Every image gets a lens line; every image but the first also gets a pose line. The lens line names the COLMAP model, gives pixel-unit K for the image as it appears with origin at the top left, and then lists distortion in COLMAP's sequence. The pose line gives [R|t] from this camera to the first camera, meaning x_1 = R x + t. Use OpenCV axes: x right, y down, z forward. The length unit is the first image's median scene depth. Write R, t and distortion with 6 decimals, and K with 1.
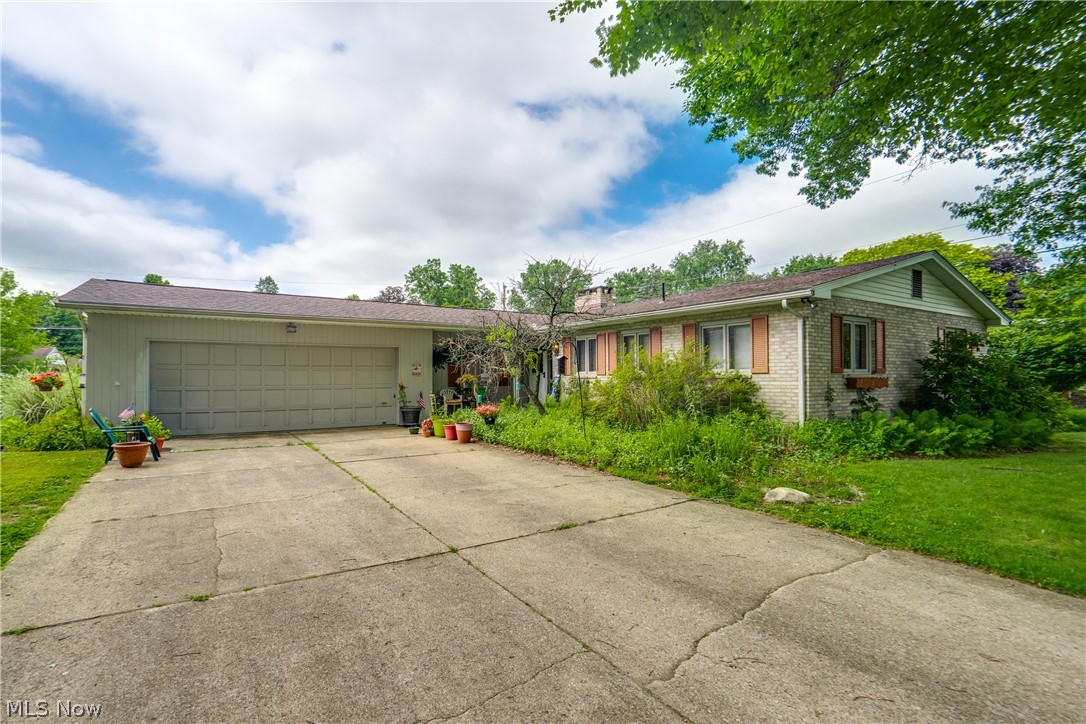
lens RADIAL K [[498.4, 0, 538.3], [0, 498.4, 364.4], [0, 0, 1]] dist [-0.005788, 0.001905]
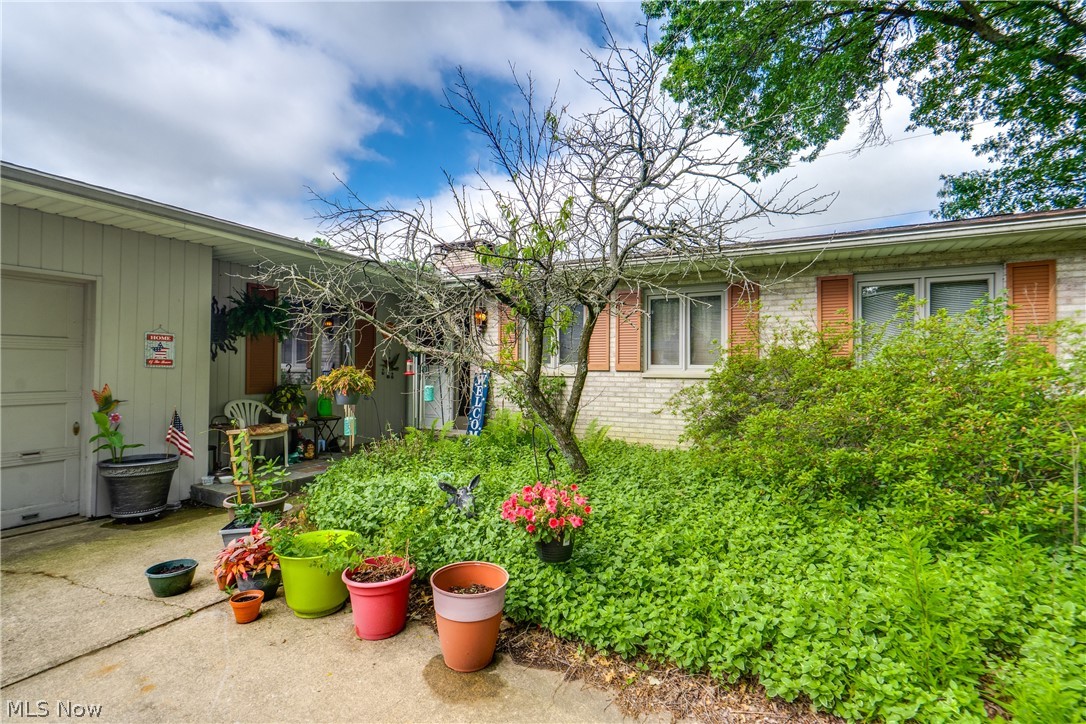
lens RADIAL K [[498.4, 0, 548.0], [0, 498.4, 365.6], [0, 0, 1]] dist [-0.005788, 0.001905]
pose [[0.894970, 0.024189, 0.445470, -0.157462], [-0.026330, 0.999652, -0.001382, 0.015669], [-0.445349, -0.010492, 0.895296, 0.569444]]
